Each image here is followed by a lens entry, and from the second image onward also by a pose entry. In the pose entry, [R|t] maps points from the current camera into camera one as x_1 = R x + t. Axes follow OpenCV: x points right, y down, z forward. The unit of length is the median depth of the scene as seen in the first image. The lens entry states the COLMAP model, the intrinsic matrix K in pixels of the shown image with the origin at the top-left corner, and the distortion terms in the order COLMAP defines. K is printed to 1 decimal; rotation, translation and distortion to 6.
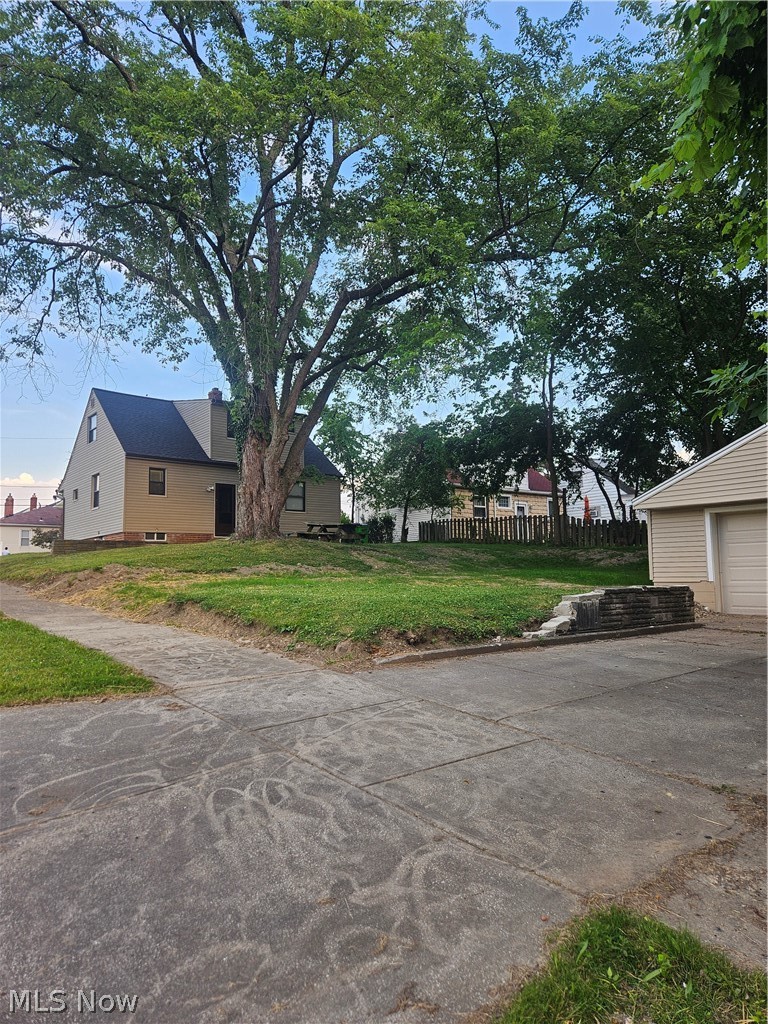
lens RADIAL K [[674.9, 0, 386.2], [0, 674.9, 515.4], [0, 0, 1]] dist [0.038328, -0.023676]
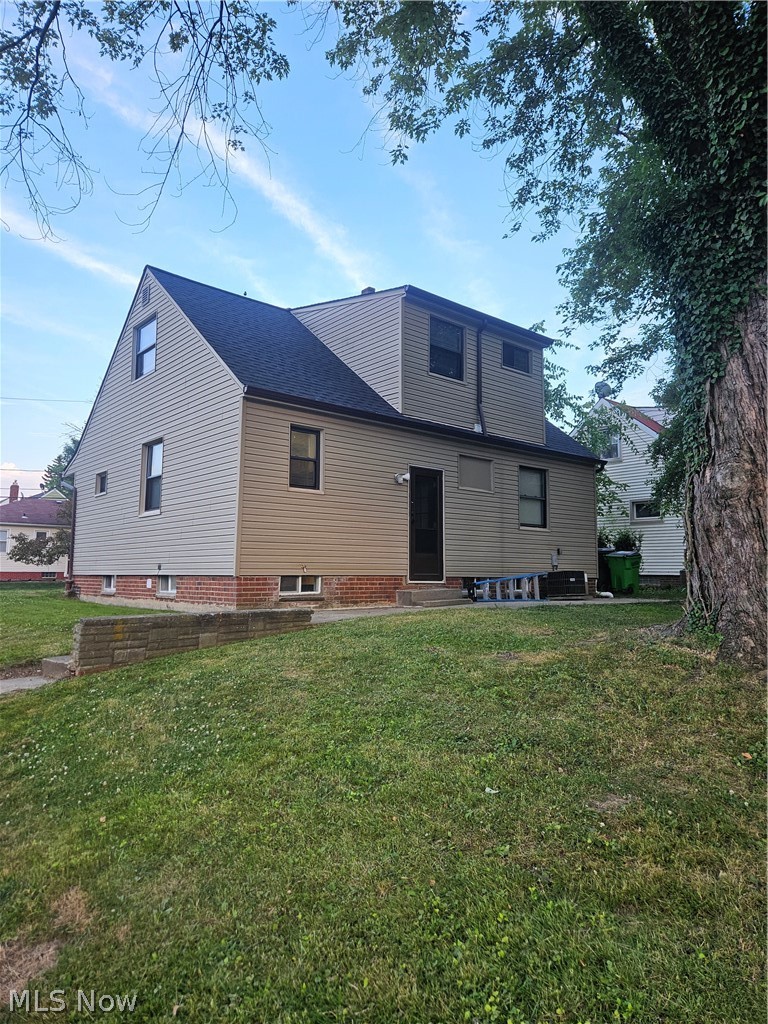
lens RADIAL K [[674.9, 0, 382.0], [0, 674.9, 508.1], [0, 0, 1]] dist [0.038328, -0.023676]
pose [[0.999467, 0.026140, 0.019580, -0.276334], [-0.026011, 0.999639, -0.006796, -0.014945], [-0.019751, 0.006283, 0.999785, 0.525905]]
